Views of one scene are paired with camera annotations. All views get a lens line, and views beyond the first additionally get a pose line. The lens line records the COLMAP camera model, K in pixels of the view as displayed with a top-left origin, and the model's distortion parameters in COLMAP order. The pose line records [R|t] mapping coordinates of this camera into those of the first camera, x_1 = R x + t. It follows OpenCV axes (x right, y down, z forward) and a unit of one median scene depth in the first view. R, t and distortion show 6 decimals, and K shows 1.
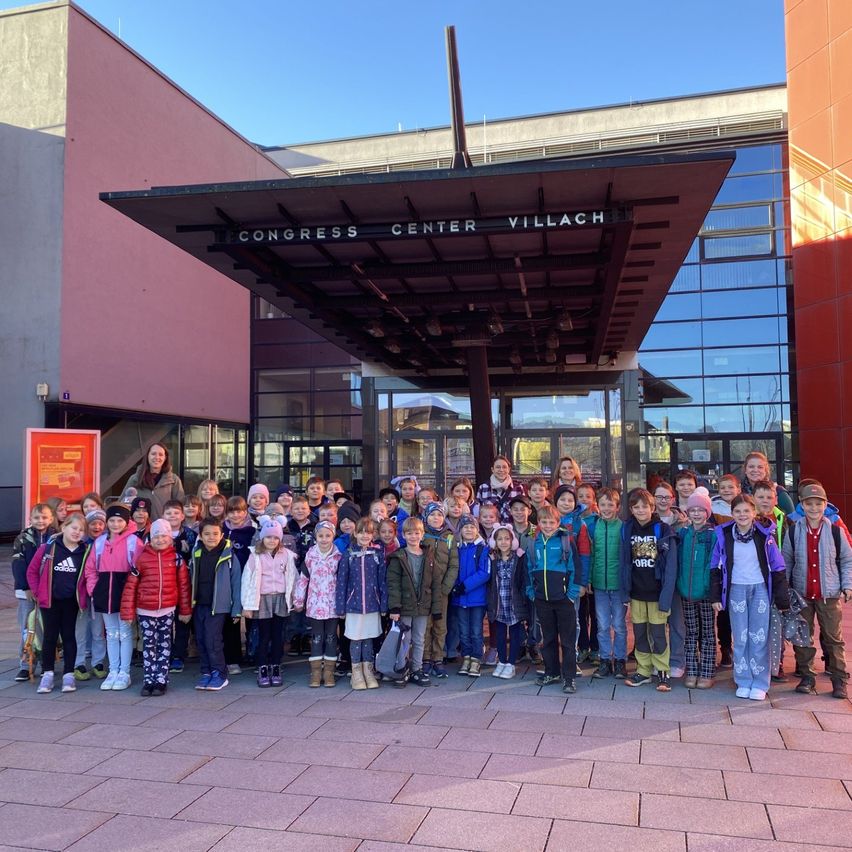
lens RADIAL K [[848.6, 0, 426.2], [0, 848.6, 409.7], [0, 0, 1]] dist [0.110106, -0.220785]
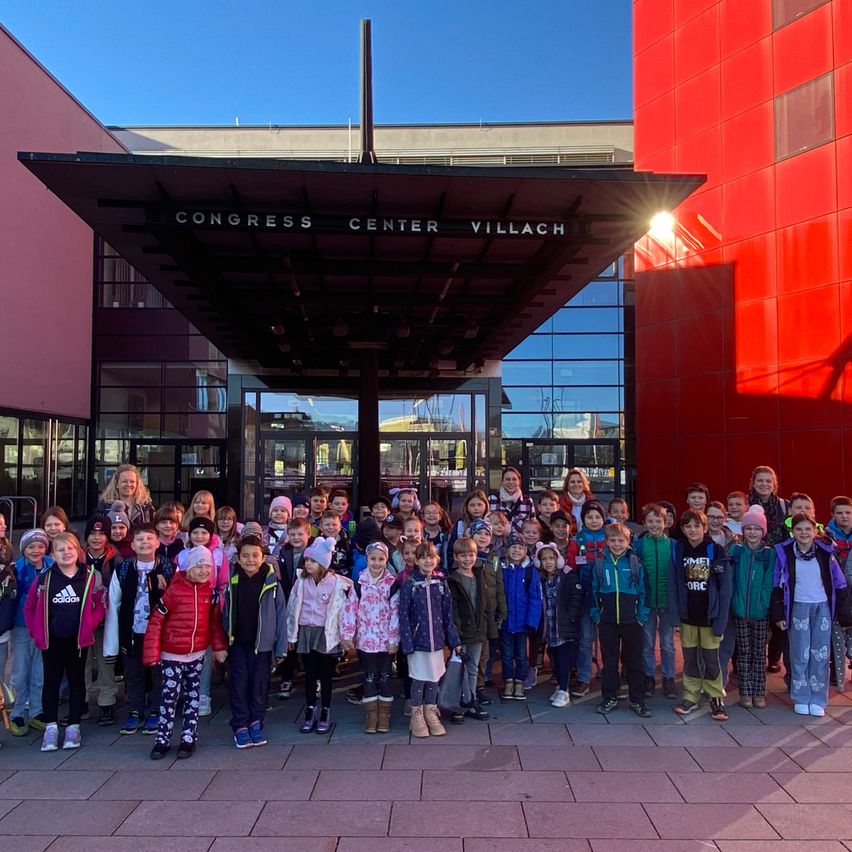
lens RADIAL K [[811.0, 0, 427.3], [0, 811.0, 414.0], [0, 0, 1]] dist [0.089043, -0.119426]
pose [[0.968985, 0.025602, 0.245791, -0.176415], [-0.027135, 0.999628, 0.002853, -0.004935], [-0.245626, -0.009434, 0.969319, 0.100181]]
